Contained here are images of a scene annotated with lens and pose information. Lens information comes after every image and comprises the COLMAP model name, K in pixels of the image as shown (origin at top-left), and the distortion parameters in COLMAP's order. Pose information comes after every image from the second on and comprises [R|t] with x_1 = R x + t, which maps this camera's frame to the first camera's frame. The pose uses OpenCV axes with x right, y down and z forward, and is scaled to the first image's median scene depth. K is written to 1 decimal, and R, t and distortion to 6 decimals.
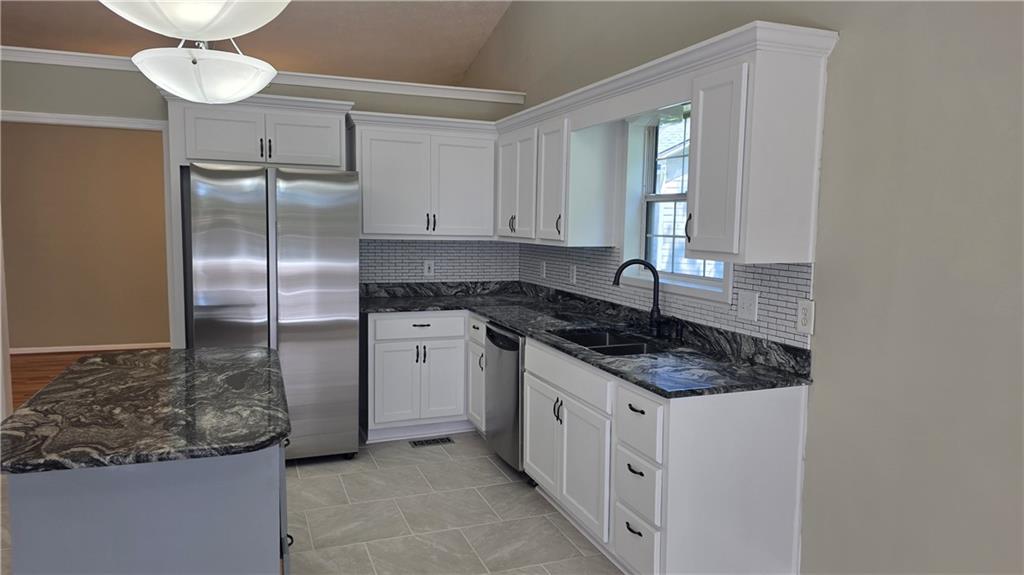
lens RADIAL K [[688.0, 0, 514.9], [0, 688.0, 293.2], [0, 0, 1]] dist [0.069818, -0.069718]
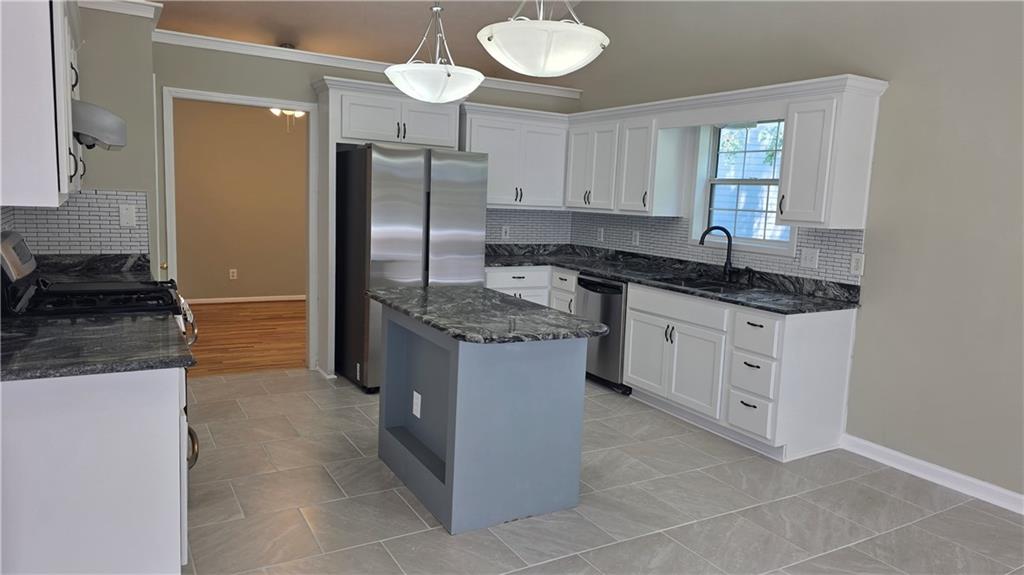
lens RADIAL K [[688.0, 0, 527.5], [0, 688.0, 291.5], [0, 0, 1]] dist [0.069818, -0.069718]
pose [[0.984943, 0.001405, 0.172875, -0.432083], [-0.008134, 0.999236, 0.038224, 0.031168], [-0.172689, -0.039055, 0.984202, -0.301593]]
